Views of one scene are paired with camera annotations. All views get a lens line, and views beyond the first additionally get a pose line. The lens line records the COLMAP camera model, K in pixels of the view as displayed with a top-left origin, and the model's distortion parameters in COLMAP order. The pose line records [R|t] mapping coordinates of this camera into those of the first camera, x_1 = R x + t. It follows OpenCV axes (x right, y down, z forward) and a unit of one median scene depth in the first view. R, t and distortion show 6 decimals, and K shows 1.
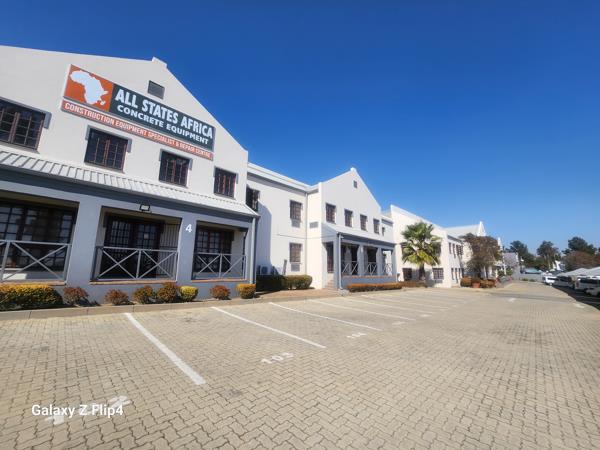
lens RADIAL K [[238.5, 0, 299.6], [0, 238.5, 227.7], [0, 0, 1]] dist [-0.020270, 0.000556]
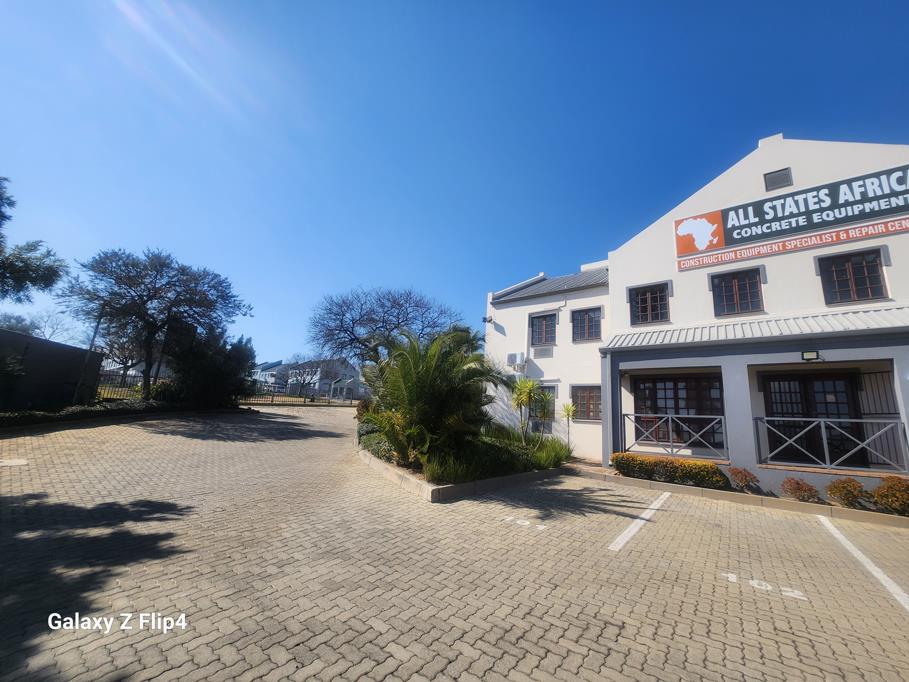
lens RADIAL K [[361.3, 0, 455.6], [0, 361.3, 346.9], [0, 0, 1]] dist [-0.020270, 0.000556]
pose [[0.134512, -0.222080, -0.965705, 0.146353], [0.104341, 0.972319, -0.209067, -0.003937], [0.985403, -0.072641, 0.153960, -0.106501]]
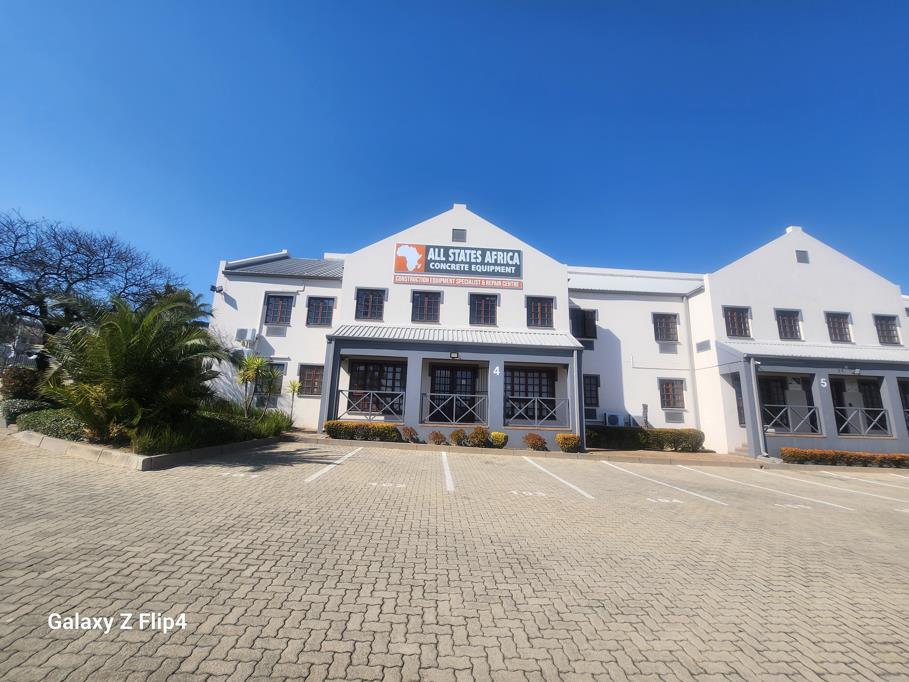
lens RADIAL K [[361.3, 0, 453.8], [0, 361.3, 347.4], [0, 0, 1]] dist [-0.020270, 0.000556]
pose [[0.739139, -0.118874, -0.662979, 0.355426], [0.092624, 0.992890, -0.074763, 0.001152], [0.667153, -0.006147, 0.744895, -0.172979]]
